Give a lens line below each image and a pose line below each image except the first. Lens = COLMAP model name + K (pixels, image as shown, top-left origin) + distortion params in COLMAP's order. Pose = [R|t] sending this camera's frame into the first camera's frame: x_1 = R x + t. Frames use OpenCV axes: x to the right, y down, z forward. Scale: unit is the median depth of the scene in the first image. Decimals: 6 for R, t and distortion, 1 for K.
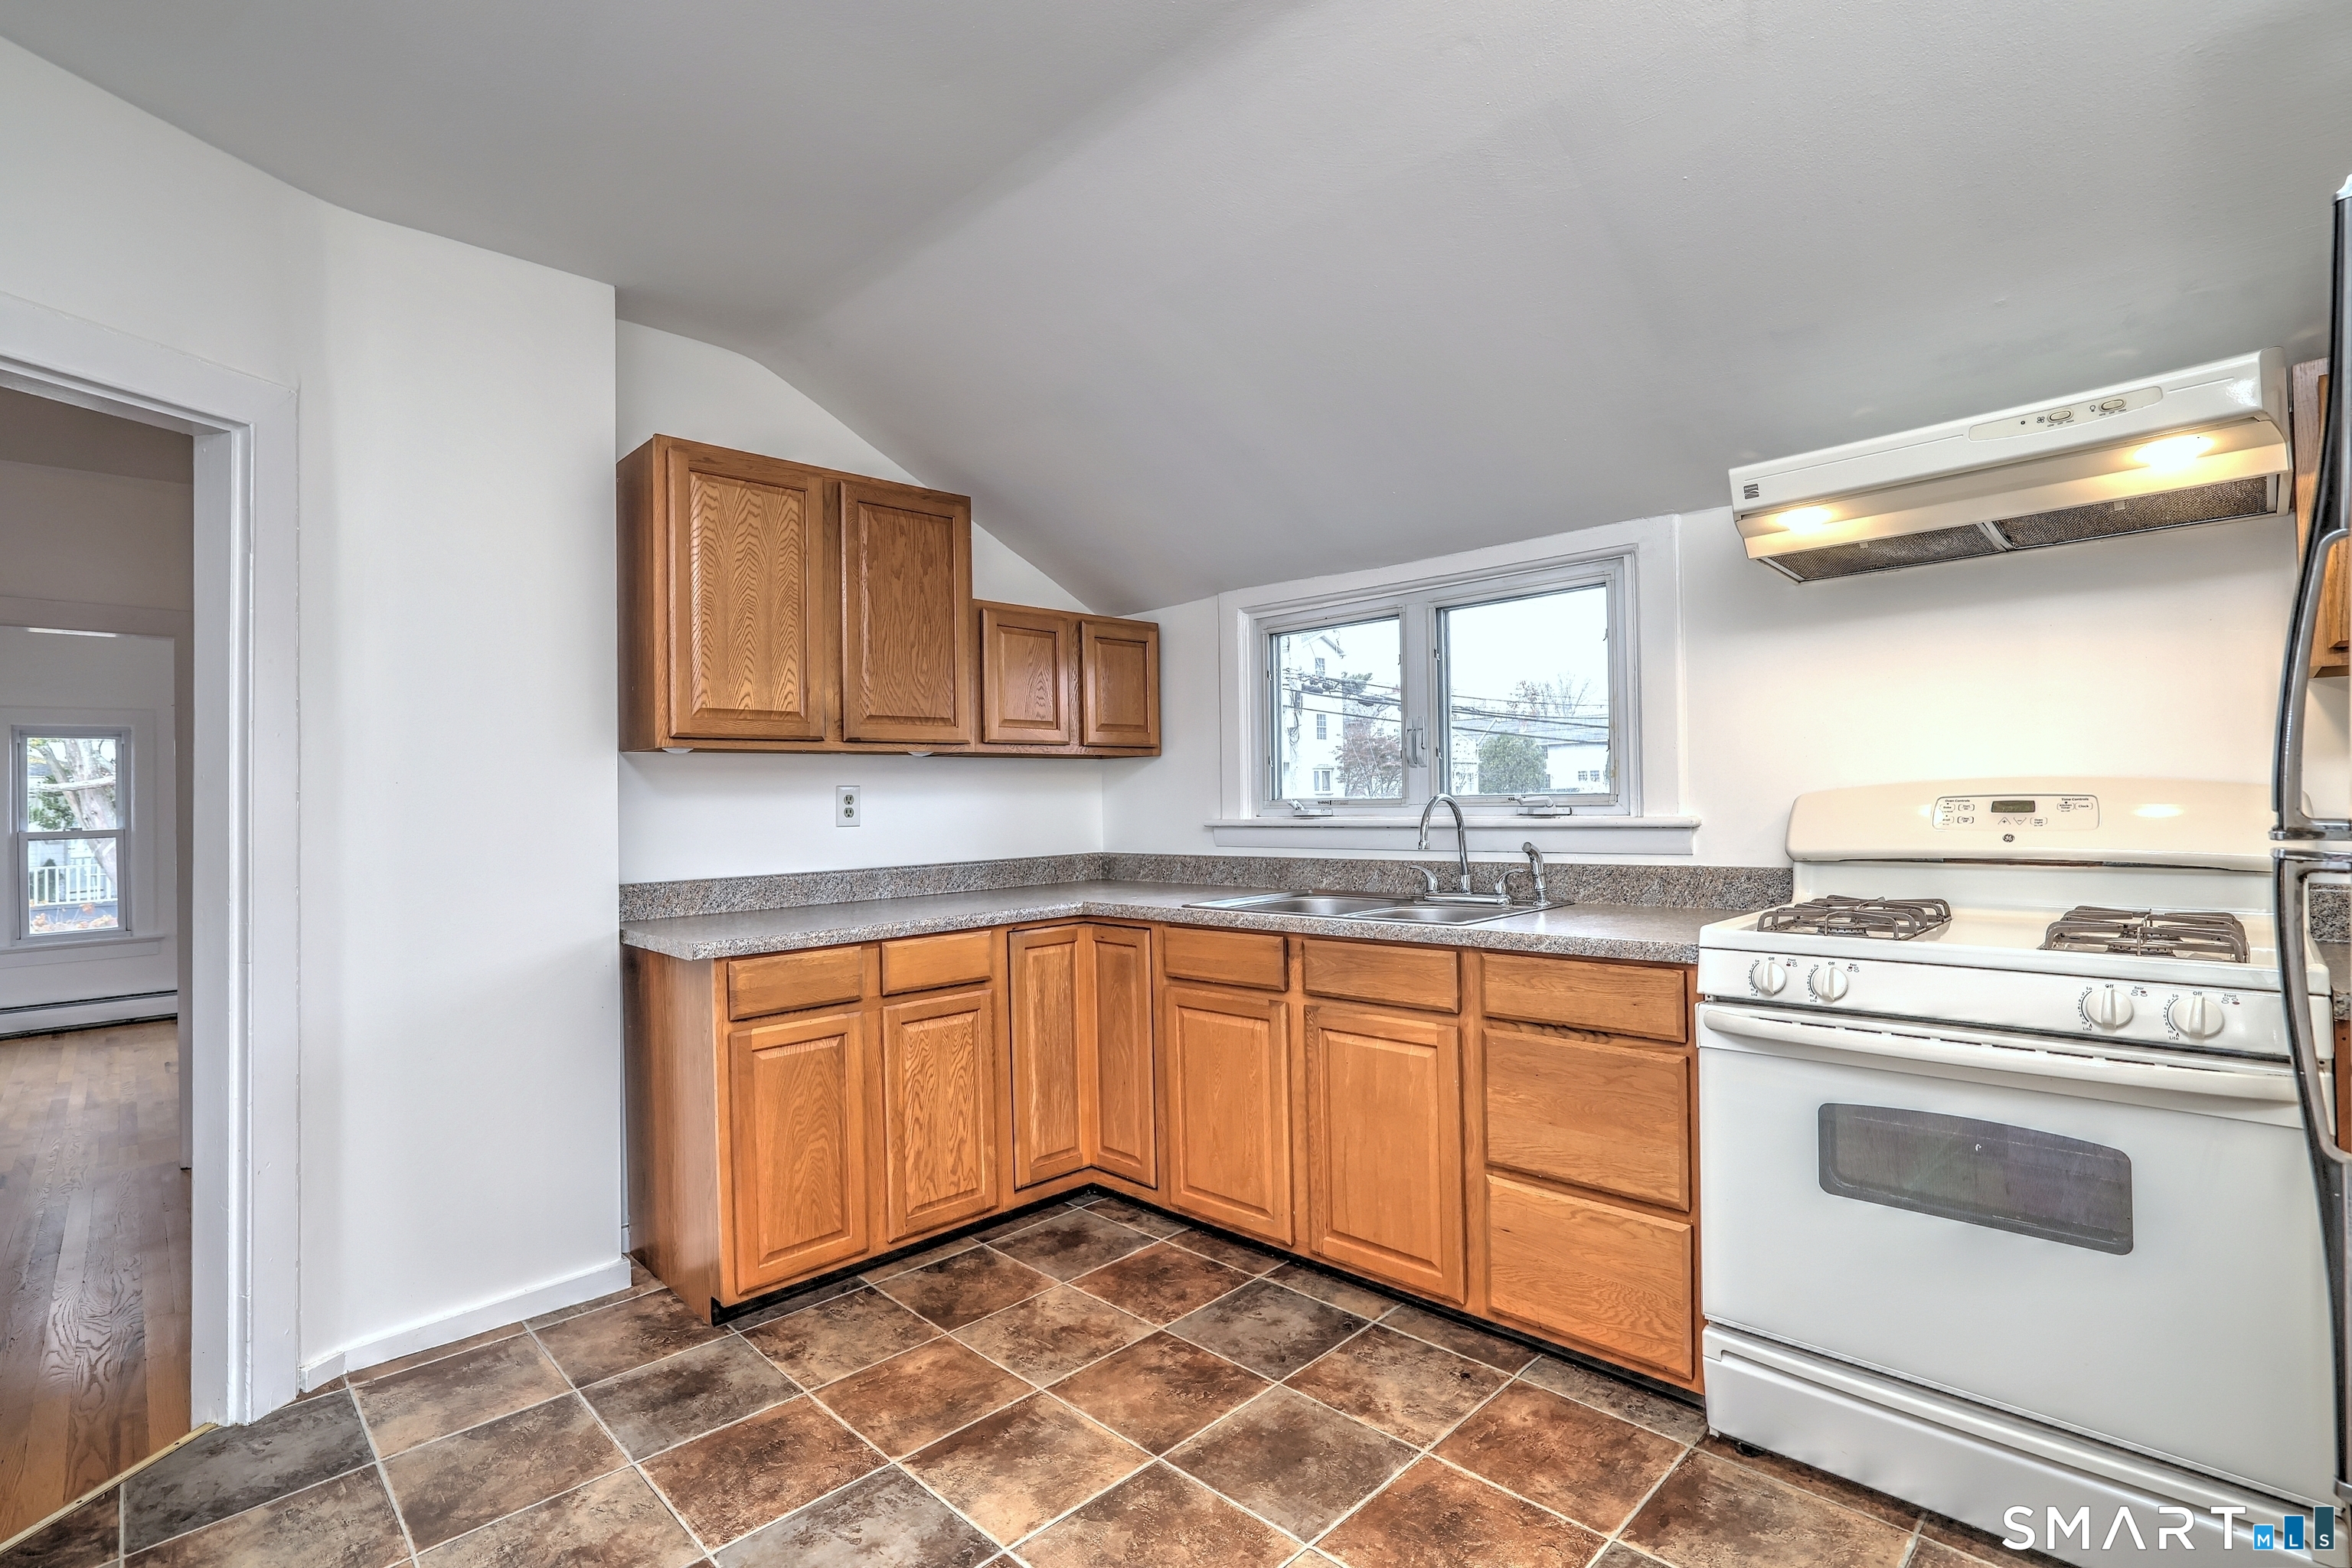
lens RADIAL K [[1089.6, 0, 1136.5], [0, 1089.6, 766.8], [0, 0, 1]] dist [-0.046093, 0.021812]
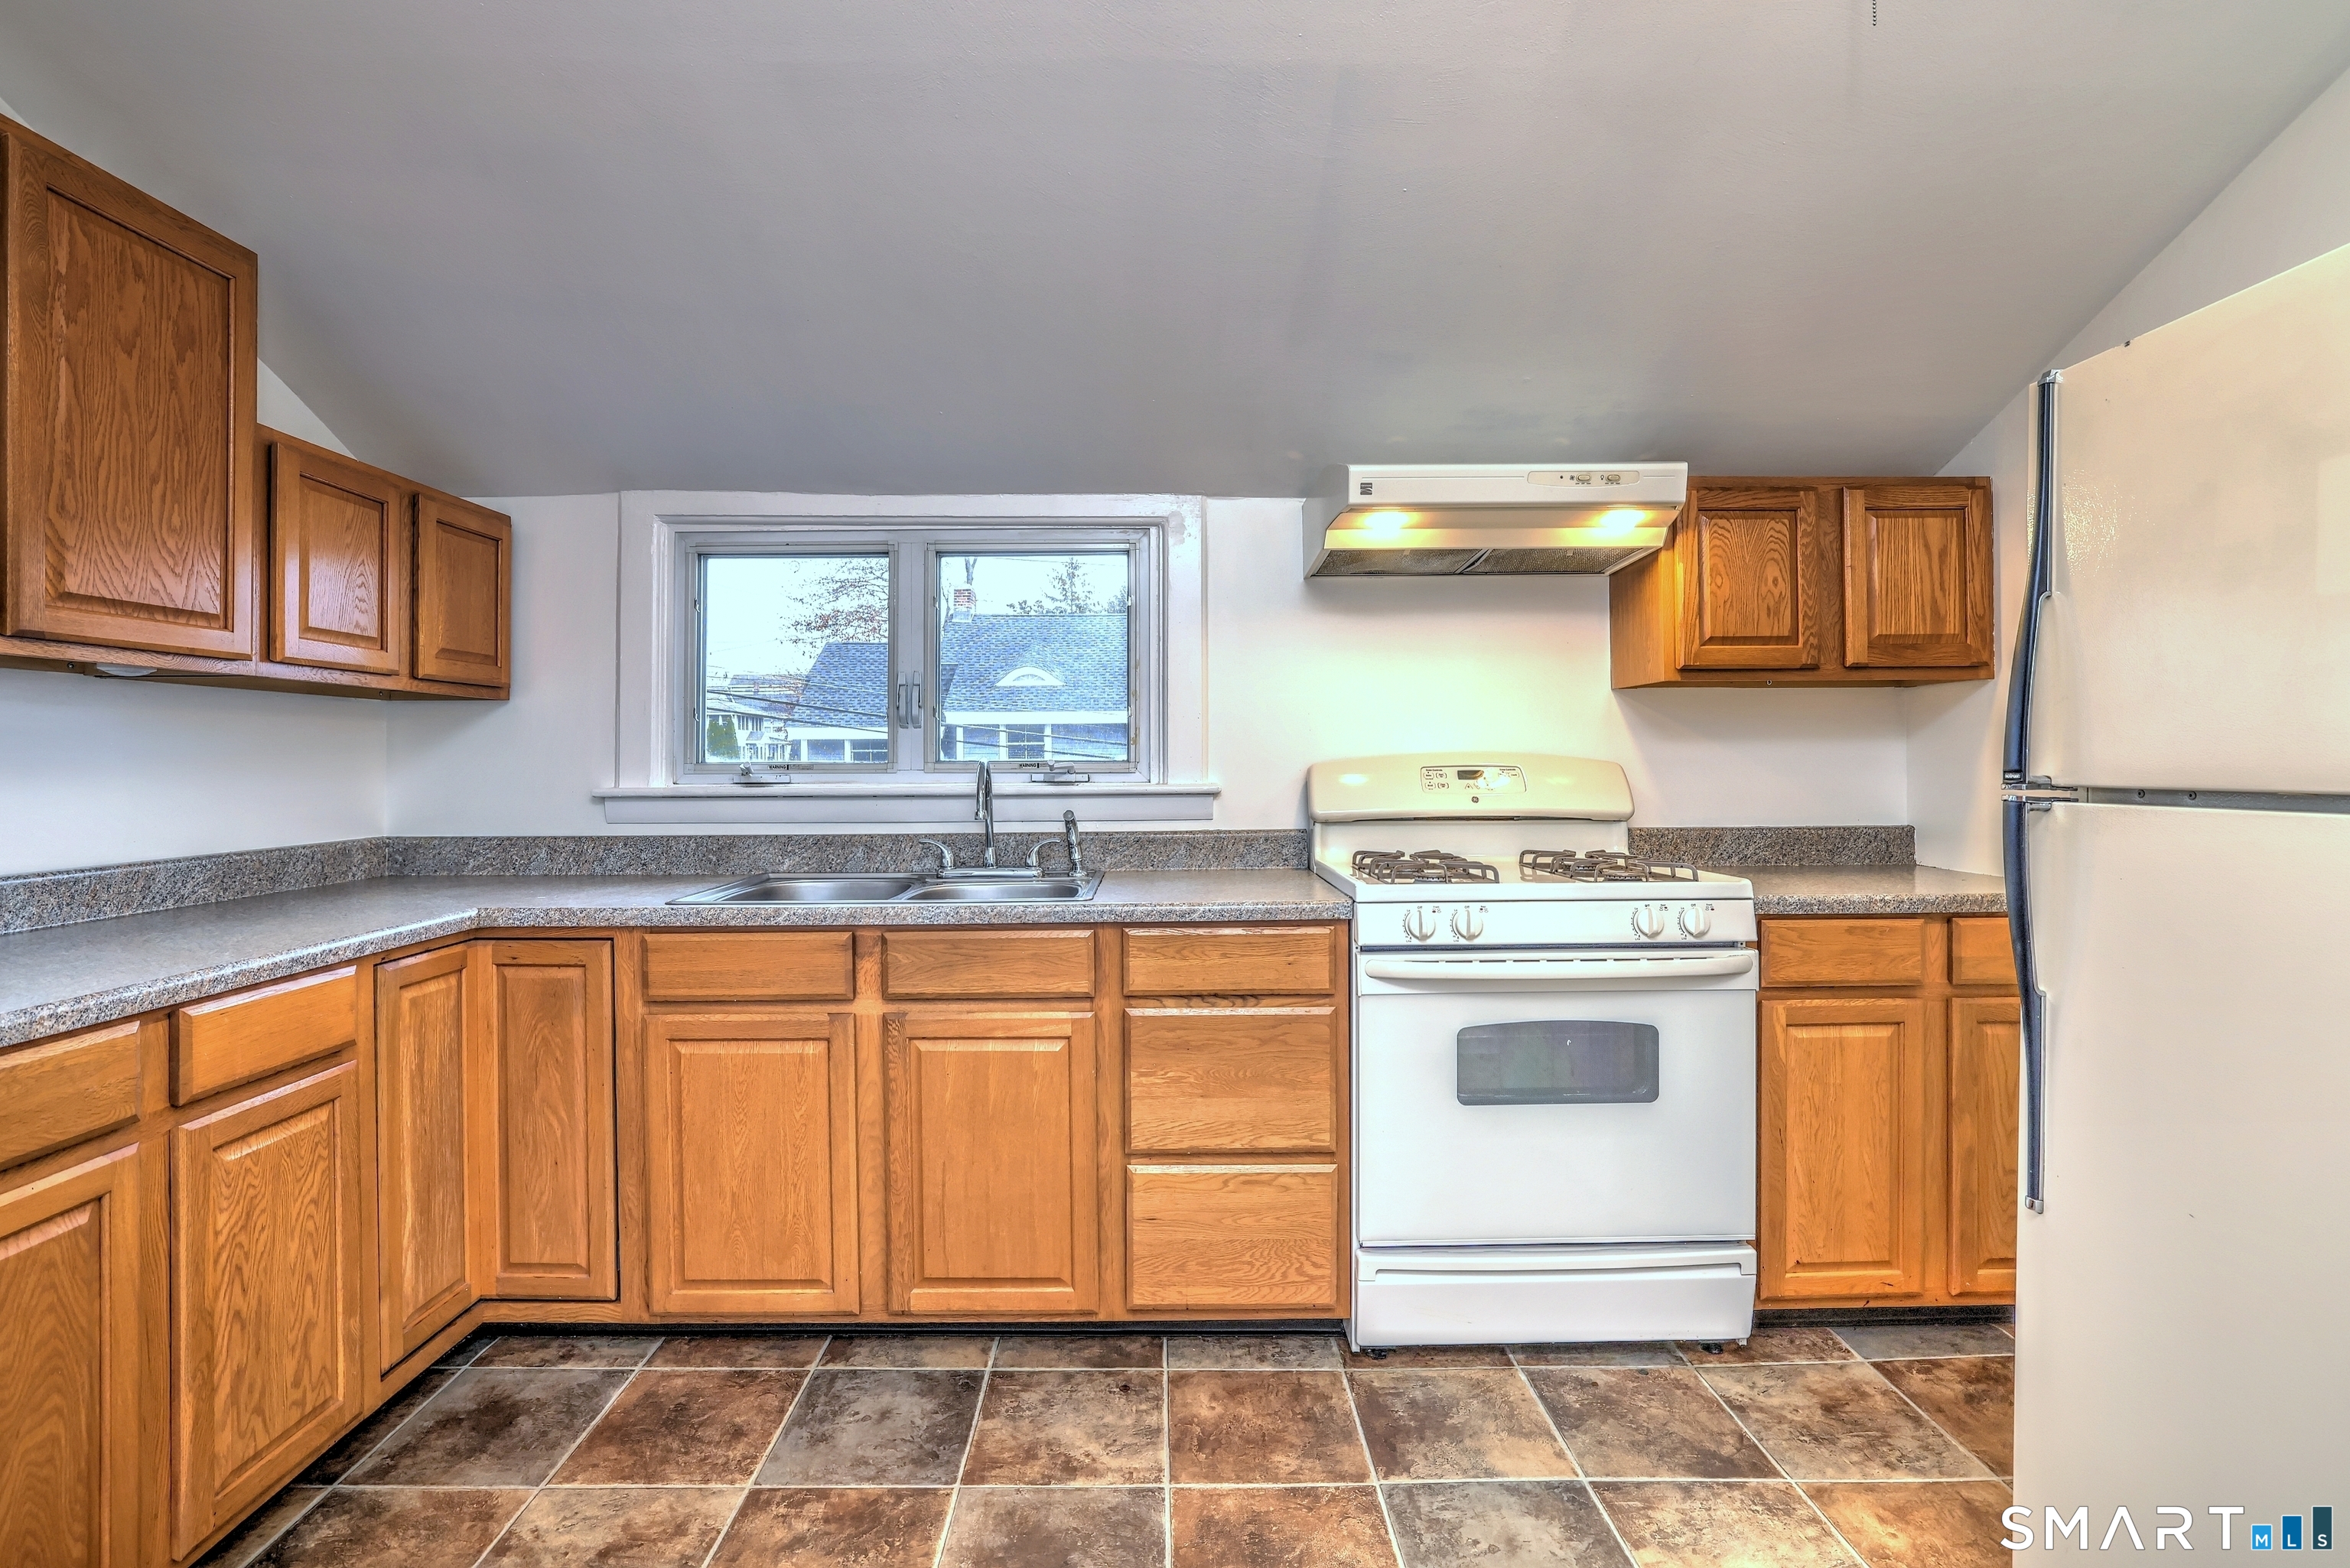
lens RADIAL K [[1113.1, 0, 1160.8], [0, 1113.1, 742.7], [0, 0, 1]] dist [-0.046052, 0.021793]
pose [[0.689597, 0.029352, 0.723598, -0.311872], [-0.030649, 0.999466, -0.011333, 0.019937], [-0.723544, -0.014362, 0.690129, 0.282750]]
